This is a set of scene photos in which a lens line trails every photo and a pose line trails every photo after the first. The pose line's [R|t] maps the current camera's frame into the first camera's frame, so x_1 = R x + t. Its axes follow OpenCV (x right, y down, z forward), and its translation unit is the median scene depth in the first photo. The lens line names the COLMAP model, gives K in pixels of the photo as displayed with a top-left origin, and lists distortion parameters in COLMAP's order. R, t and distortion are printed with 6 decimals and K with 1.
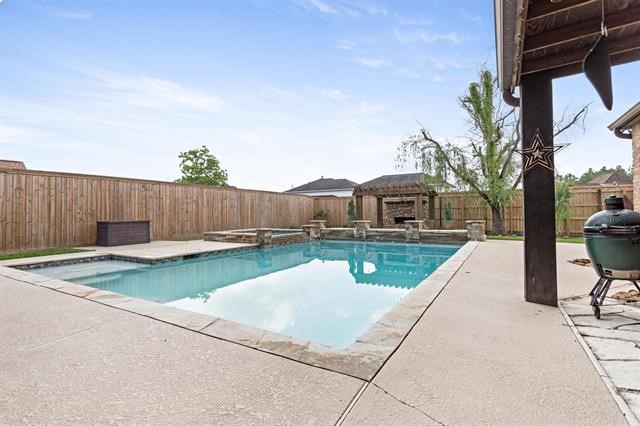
lens RADIAL K [[303.5, 0, 317.2], [0, 303.5, 214.6], [0, 0, 1]] dist [0.005876, 0.001244]
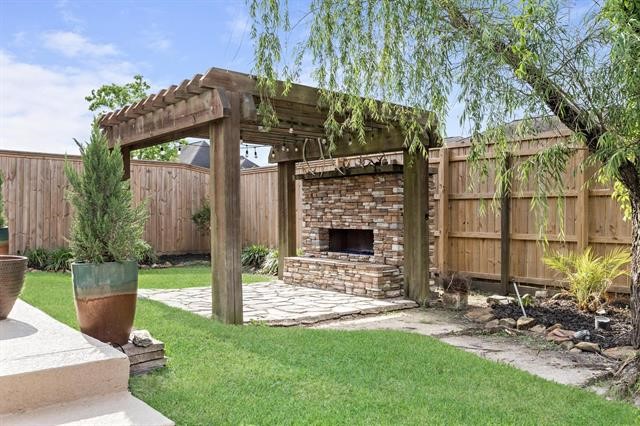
lens RADIAL K [[559.7, 0, 319.8], [0, 559.7, 213.6], [0, 0, 1]] dist [-0.000283, -0.000130]
pose [[0.946720, 0.012921, -0.321798, 0.593171], [-0.016819, 0.999815, -0.009335, 0.000824], [0.321618, 0.014250, 0.946762, 0.693790]]
